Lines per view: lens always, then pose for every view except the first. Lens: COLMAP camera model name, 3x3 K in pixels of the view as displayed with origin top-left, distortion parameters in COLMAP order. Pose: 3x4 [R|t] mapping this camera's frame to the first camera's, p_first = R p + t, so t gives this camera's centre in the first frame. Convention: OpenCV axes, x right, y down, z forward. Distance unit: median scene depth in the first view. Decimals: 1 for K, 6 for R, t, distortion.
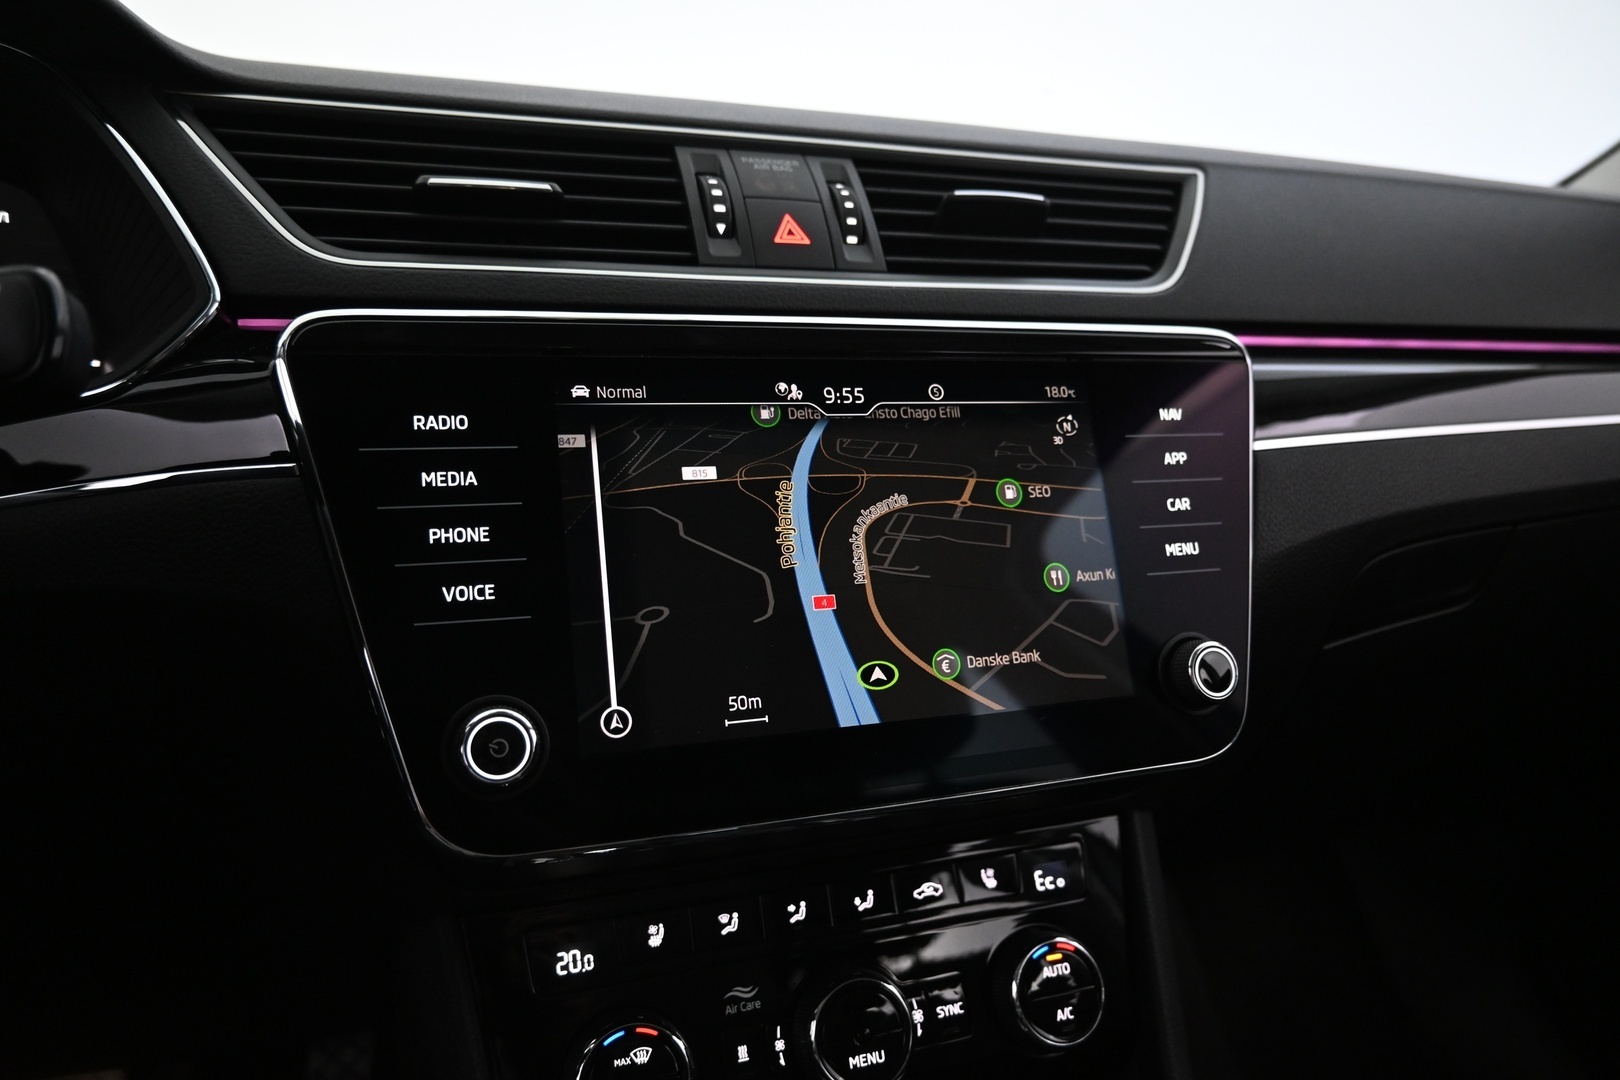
lens RADIAL K [[1099.3, 0, 809.7], [0, 1099.3, 537.5], [0, 0, 1]] dist [-0.008161, 0.002801]
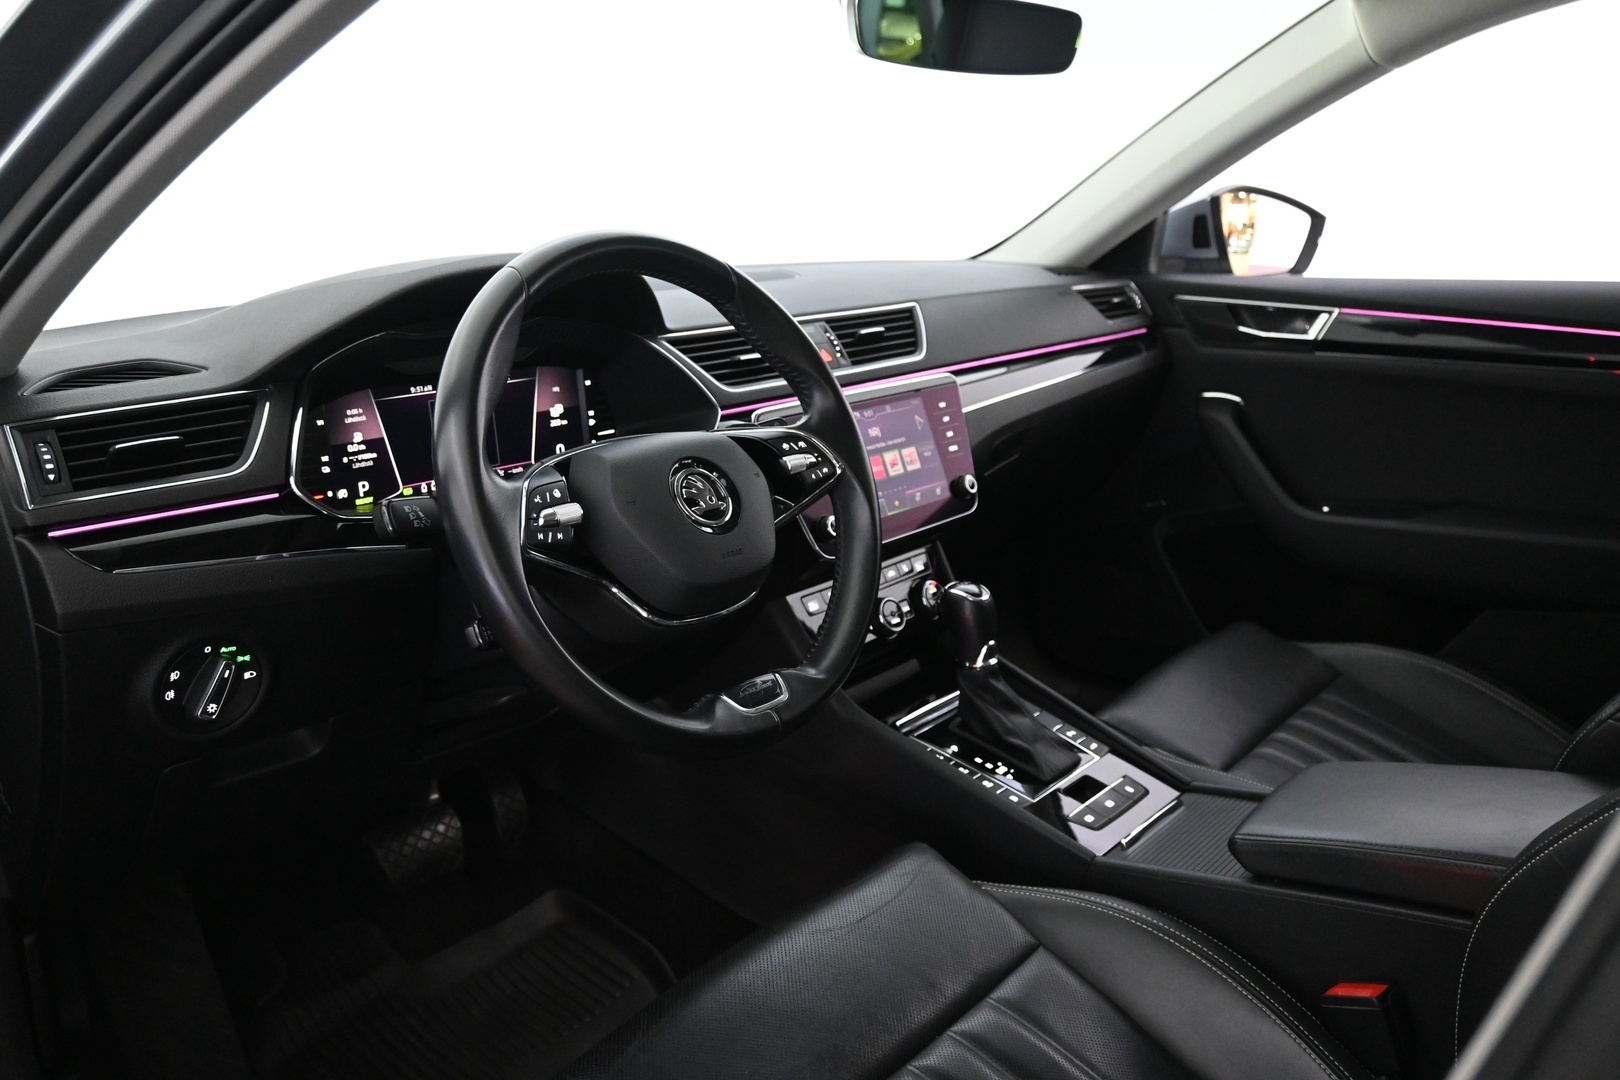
lens RADIAL K [[1275.7, 0, 807.0], [0, 1275.7, 530.6], [0, 0, 1]] dist [-0.020034, 0.001675]
pose [[0.875868, -0.157342, 0.456179, -1.743052], [0.126699, 0.987165, 0.097223, -0.165206], [-0.465621, -0.027357, 0.884561, -2.050594]]
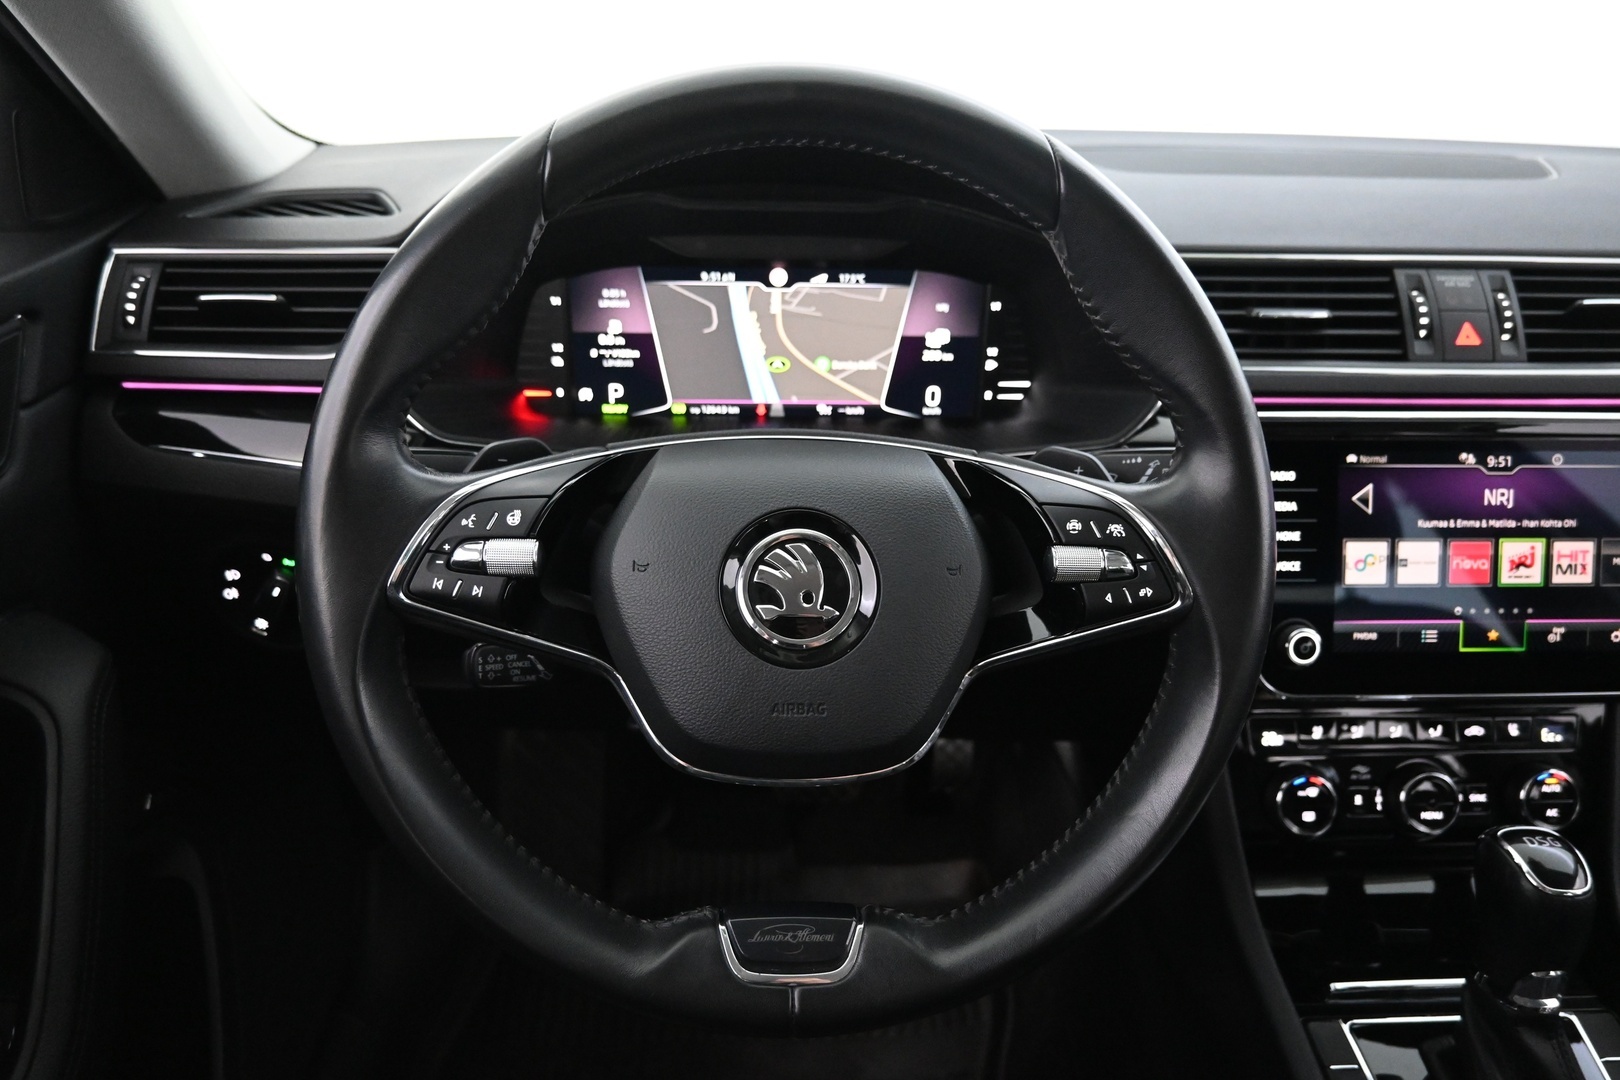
lens RADIAL K [[1099.3, 0, 809.9], [0, 1099.3, 539.1], [0, 0, 1]] dist [-0.008161, 0.002801]
pose [[0.955202, 0.127357, -0.267151, -0.488518], [-0.057804, 0.965572, 0.253634, -0.357999], [0.290255, -0.226830, 0.929677, -0.859964]]
